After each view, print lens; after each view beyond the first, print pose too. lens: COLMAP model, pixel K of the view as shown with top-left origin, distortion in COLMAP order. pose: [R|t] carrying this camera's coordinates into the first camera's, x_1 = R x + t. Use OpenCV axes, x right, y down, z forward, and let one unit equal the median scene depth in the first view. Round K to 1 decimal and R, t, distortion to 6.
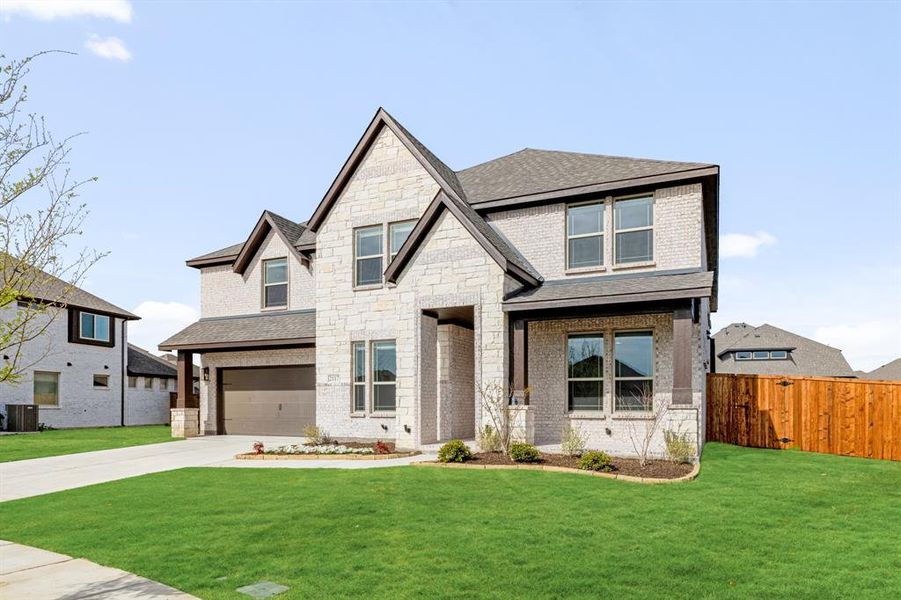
lens RADIAL K [[328.1, 0, 449.8], [0, 328.1, 307.1], [0, 0, 1]] dist [-0.000410, -0.000111]
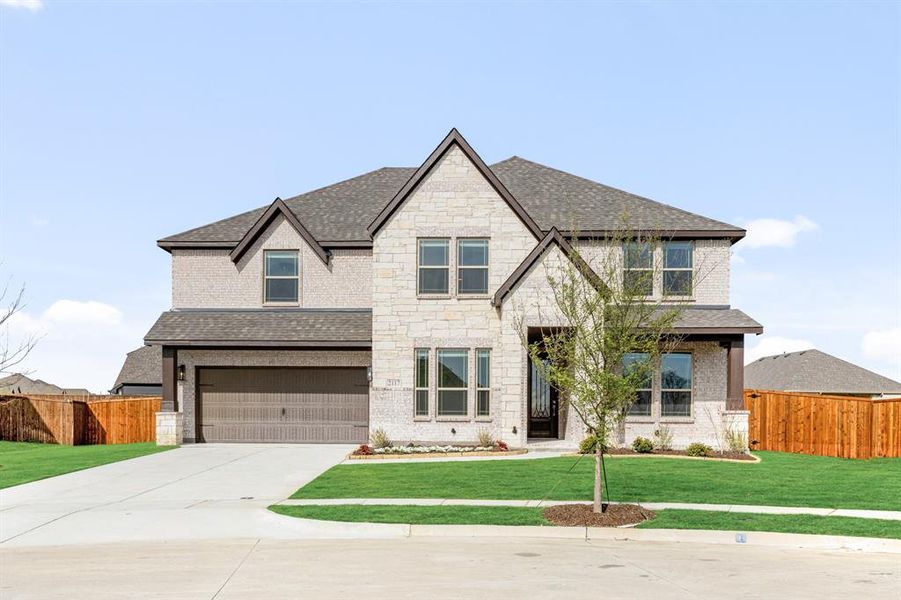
lens RADIAL K [[363.2, 0, 451.3], [0, 363.2, 294.8], [0, 0, 1]] dist [-0.001485, -0.000302]
pose [[0.980473, 0.069474, 0.183971, -0.399414], [-0.064661, 0.997393, -0.032040, -0.031202], [-0.185717, 0.019518, 0.982409, -0.145397]]
